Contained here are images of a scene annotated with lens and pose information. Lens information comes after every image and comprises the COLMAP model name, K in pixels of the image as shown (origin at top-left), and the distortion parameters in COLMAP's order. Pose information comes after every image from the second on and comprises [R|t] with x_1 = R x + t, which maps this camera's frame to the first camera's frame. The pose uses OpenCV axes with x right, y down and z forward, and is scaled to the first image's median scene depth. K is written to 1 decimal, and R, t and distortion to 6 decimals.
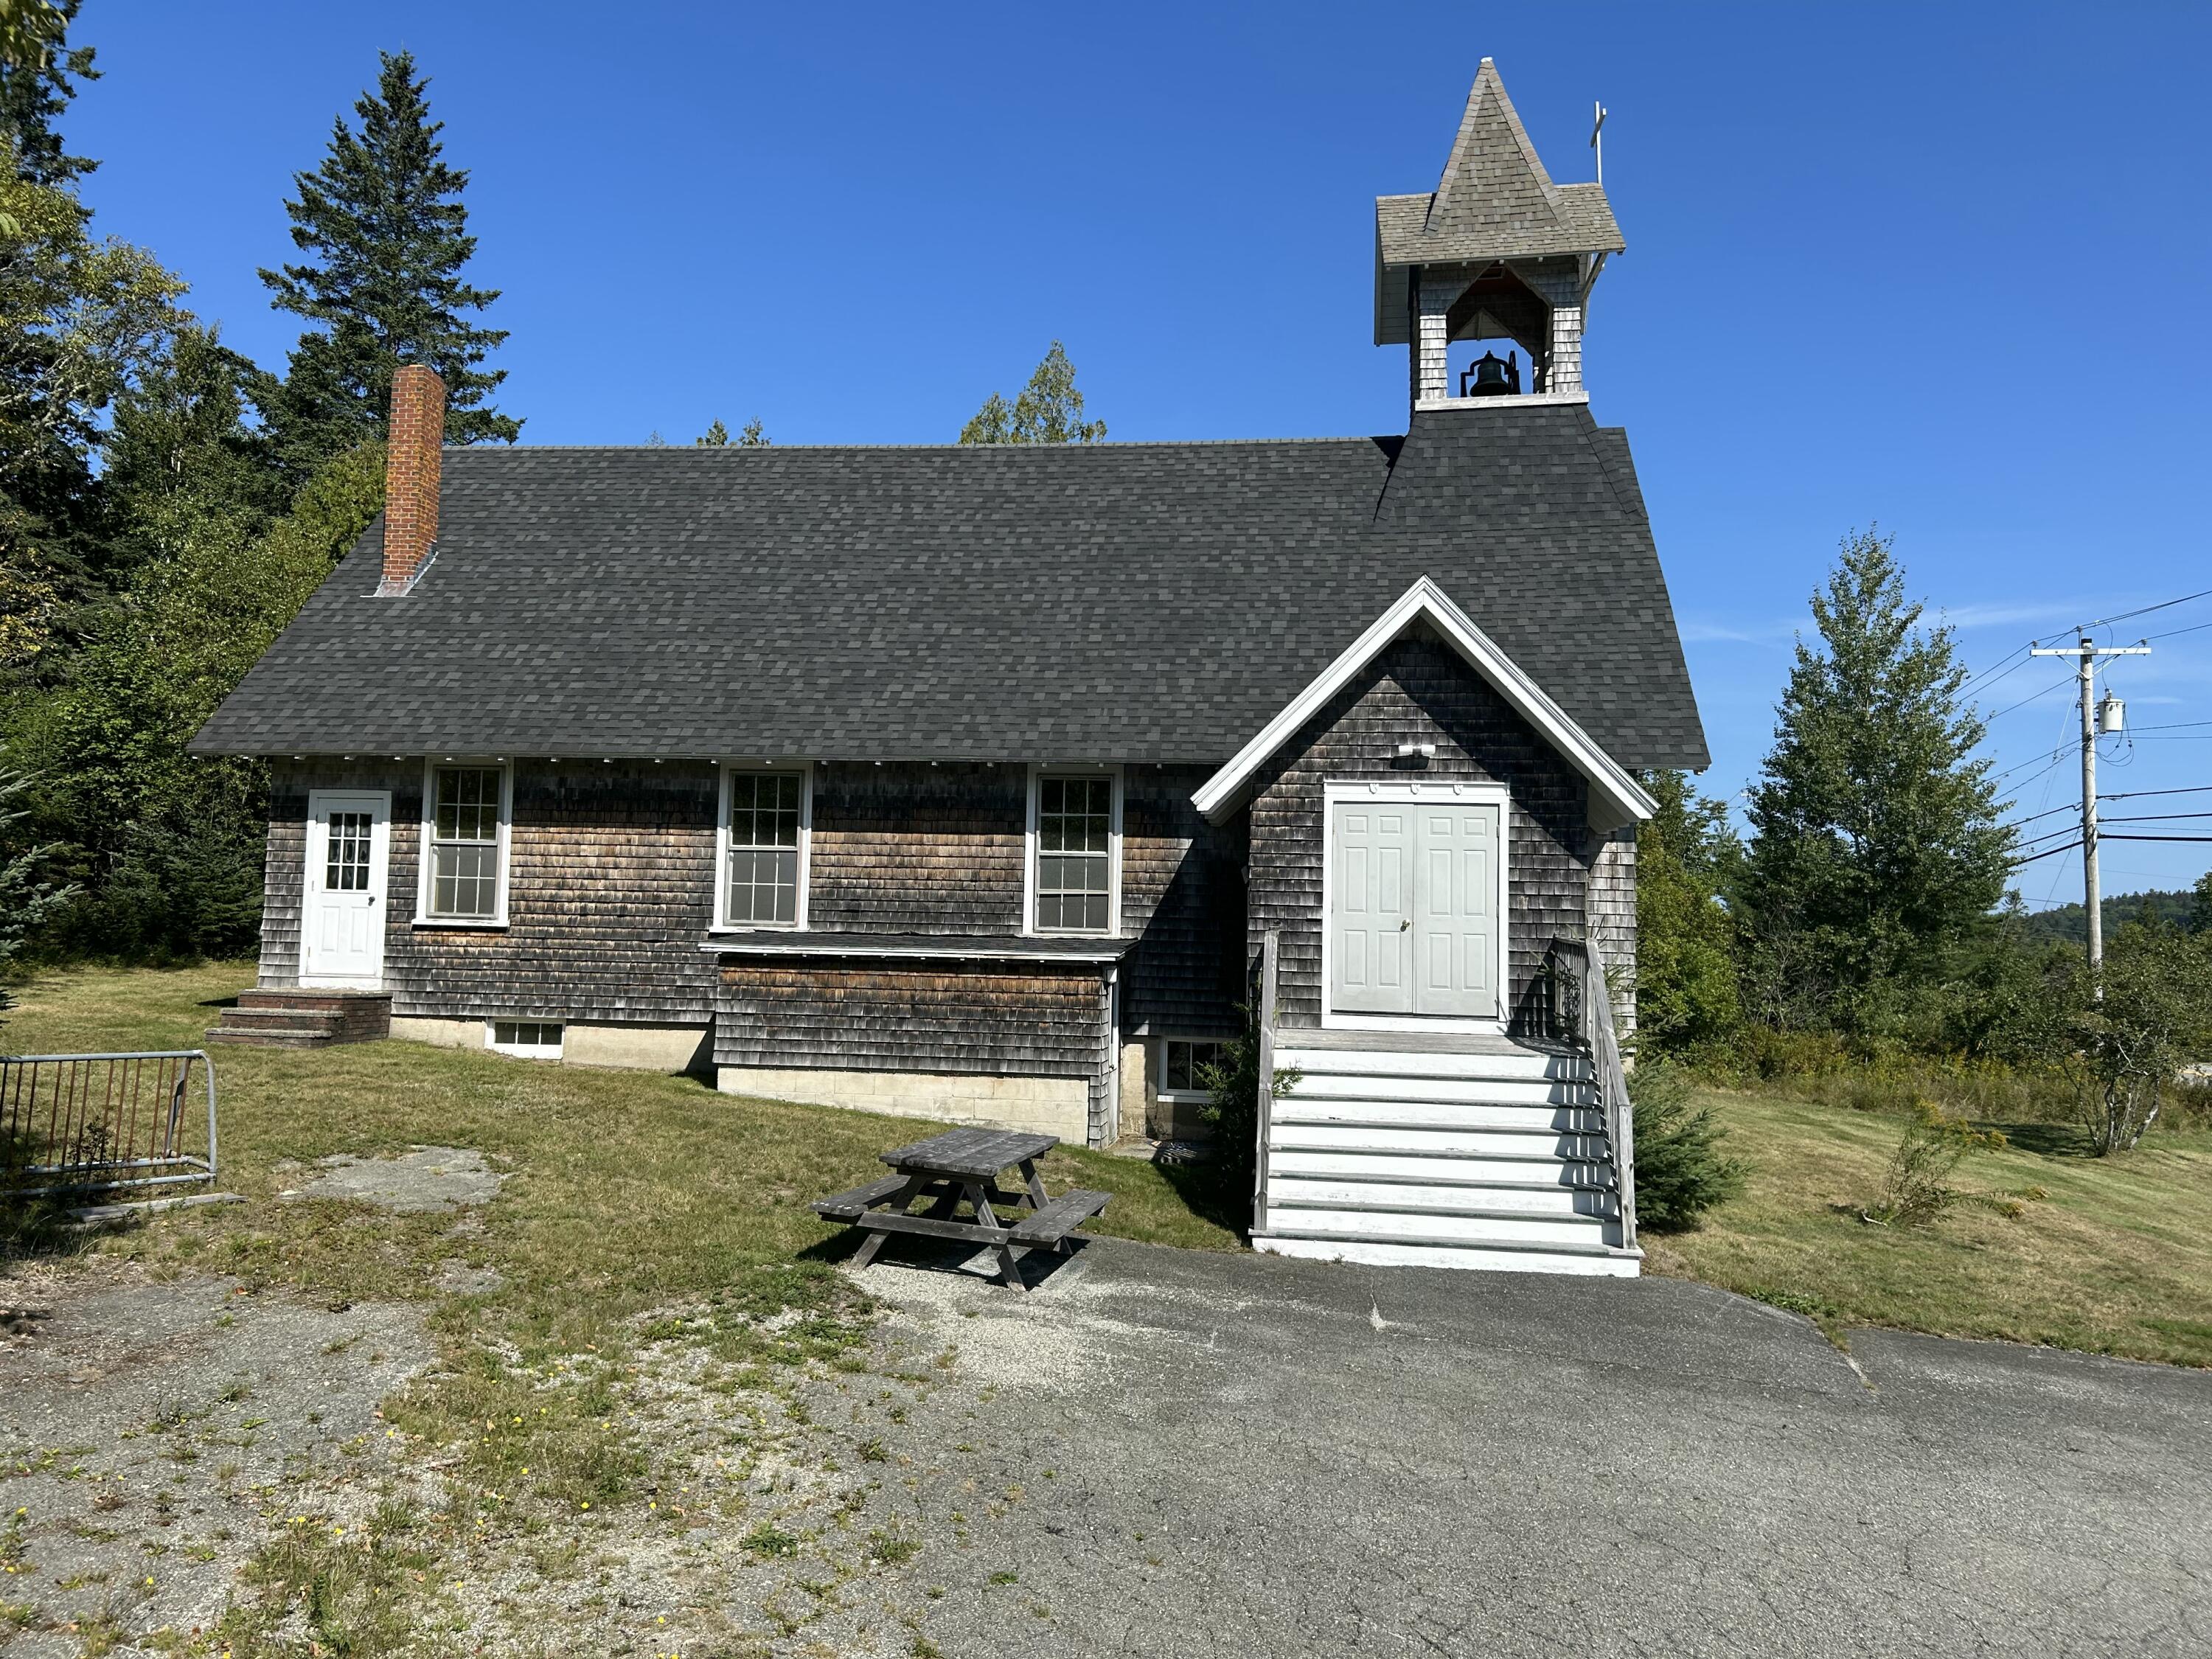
lens RADIAL K [[1657.6, 0, 1115.4], [0, 1657.6, 828.0], [0, 0, 1]] dist [0.160300, -0.375049]
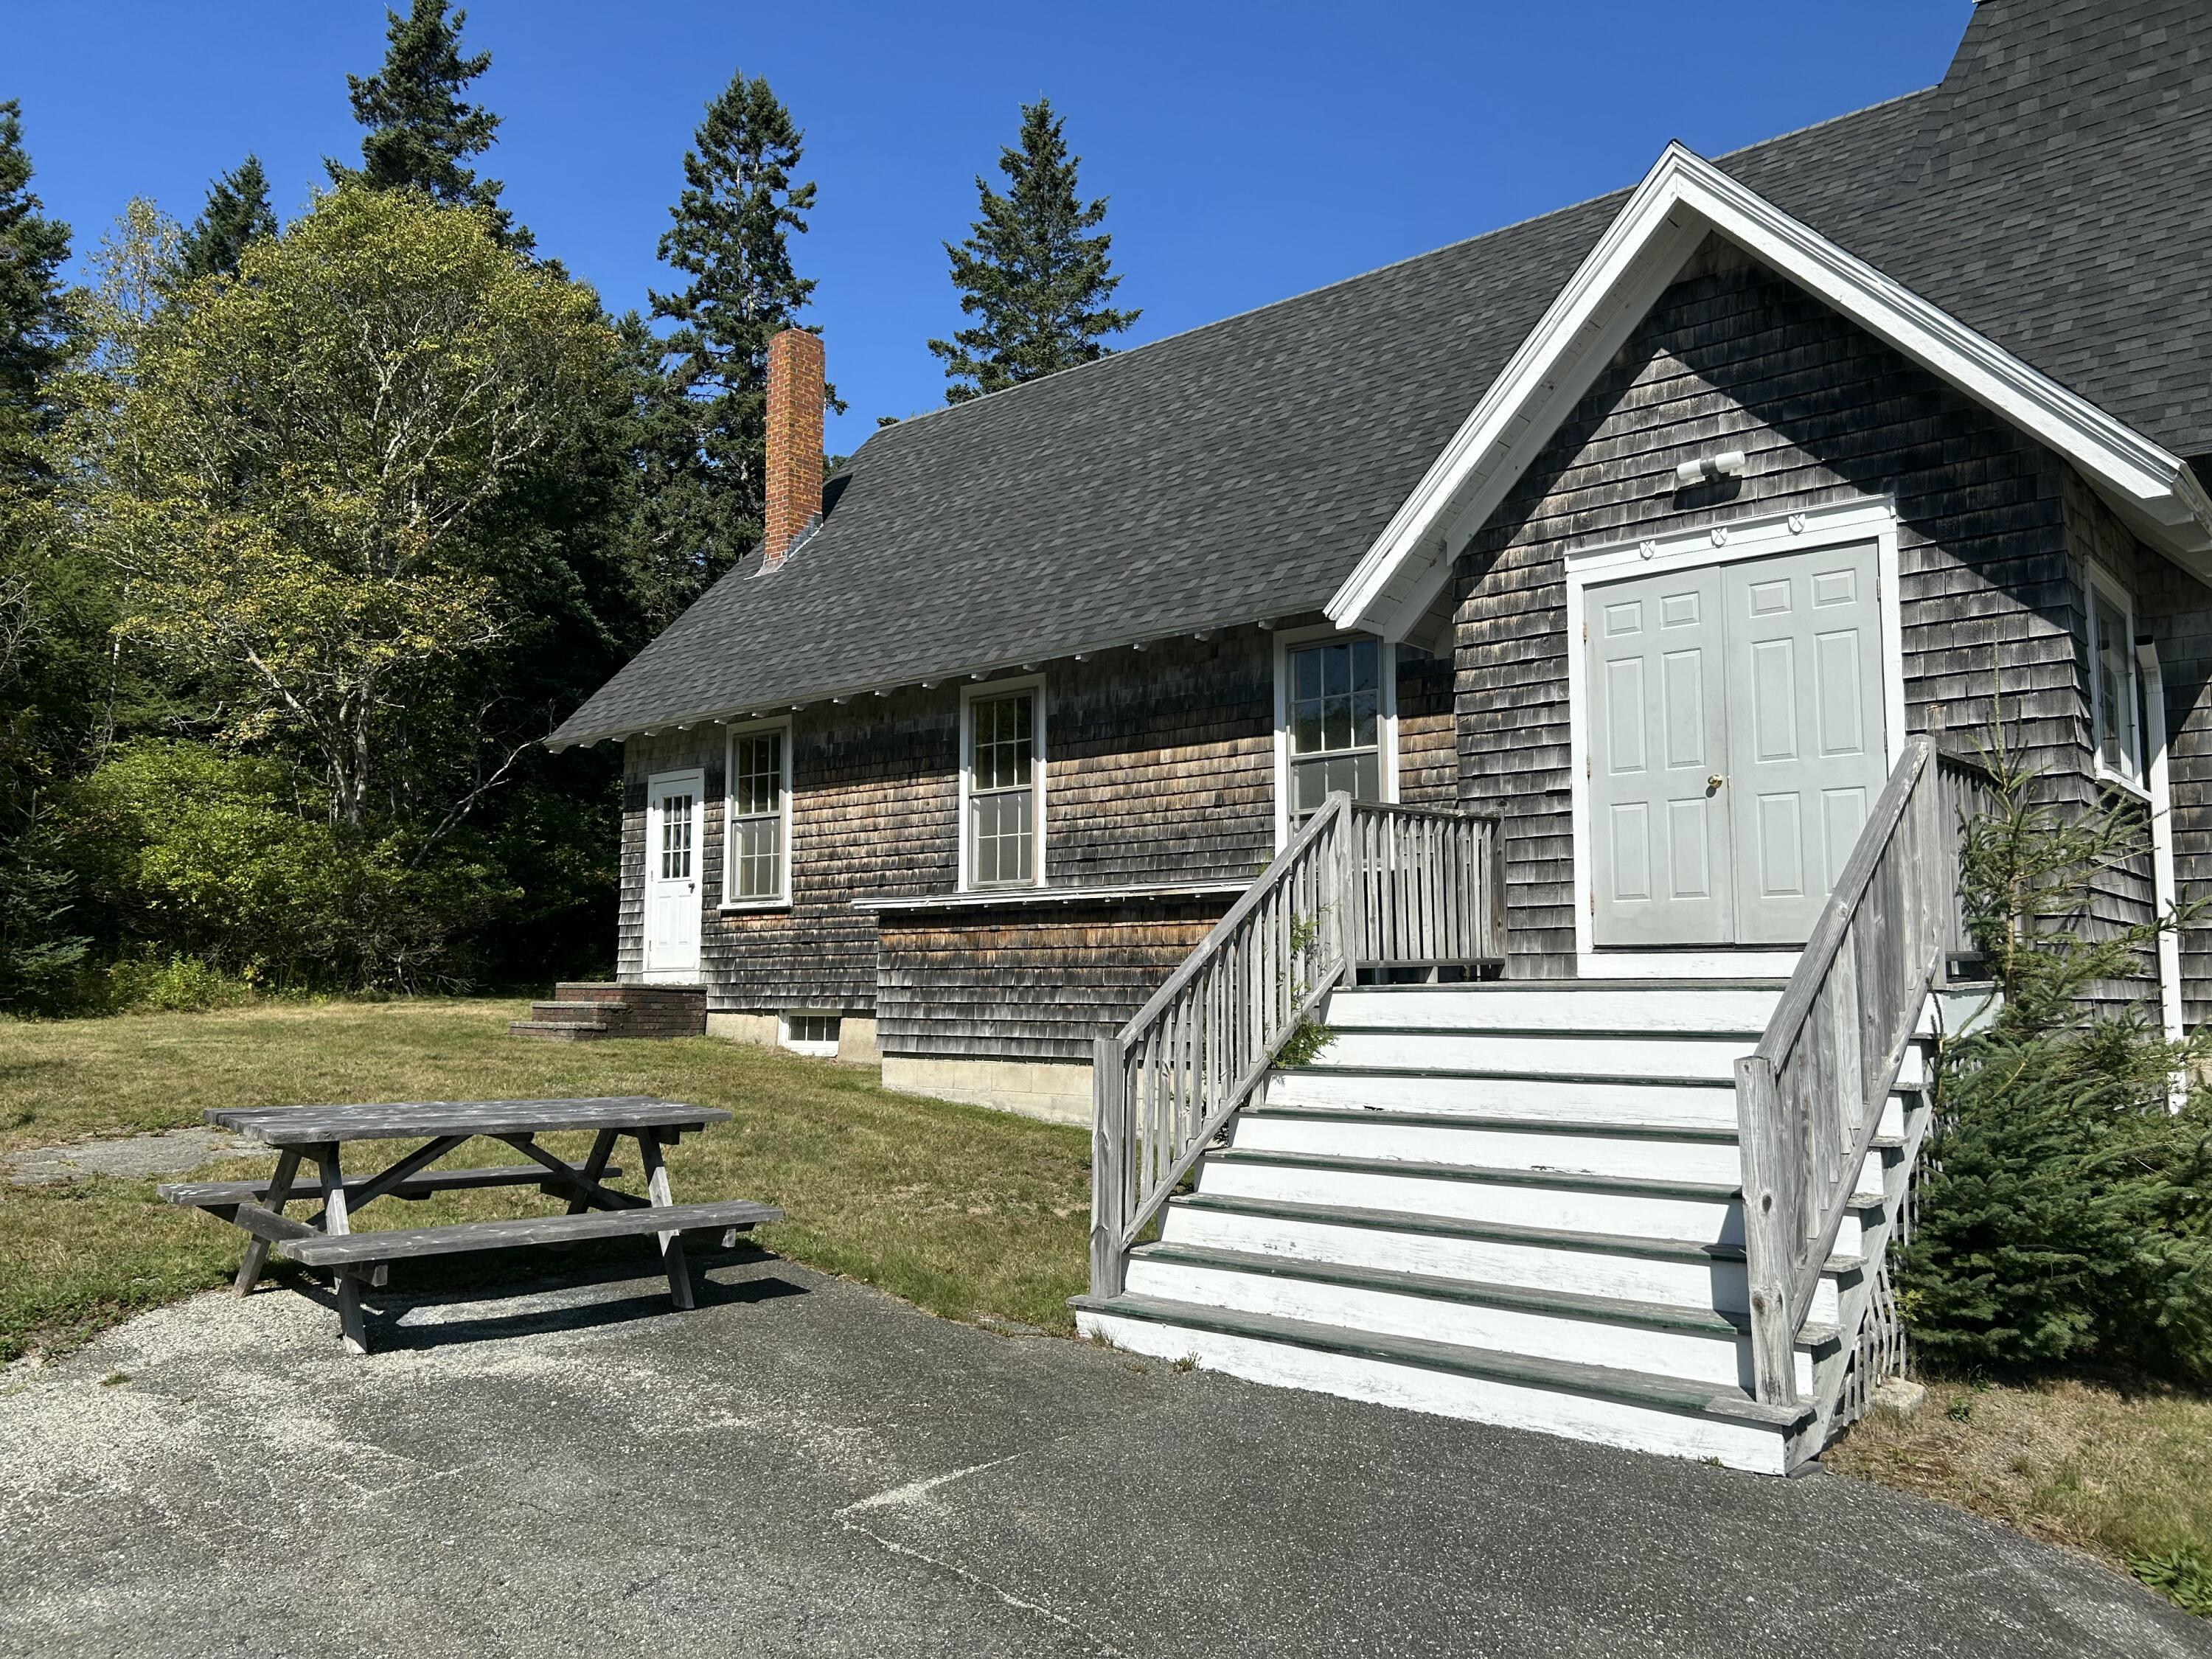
lens RADIAL K [[1657.6, 0, 1115.4], [0, 1657.6, 828.0], [0, 0, 1]] dist [0.160300, -0.375049]
pose [[0.835076, -0.077721, -0.544617, 0.260380], [0.051189, 0.996653, -0.063741, 0.082230], [0.547748, 0.025351, 0.836259, 0.361613]]
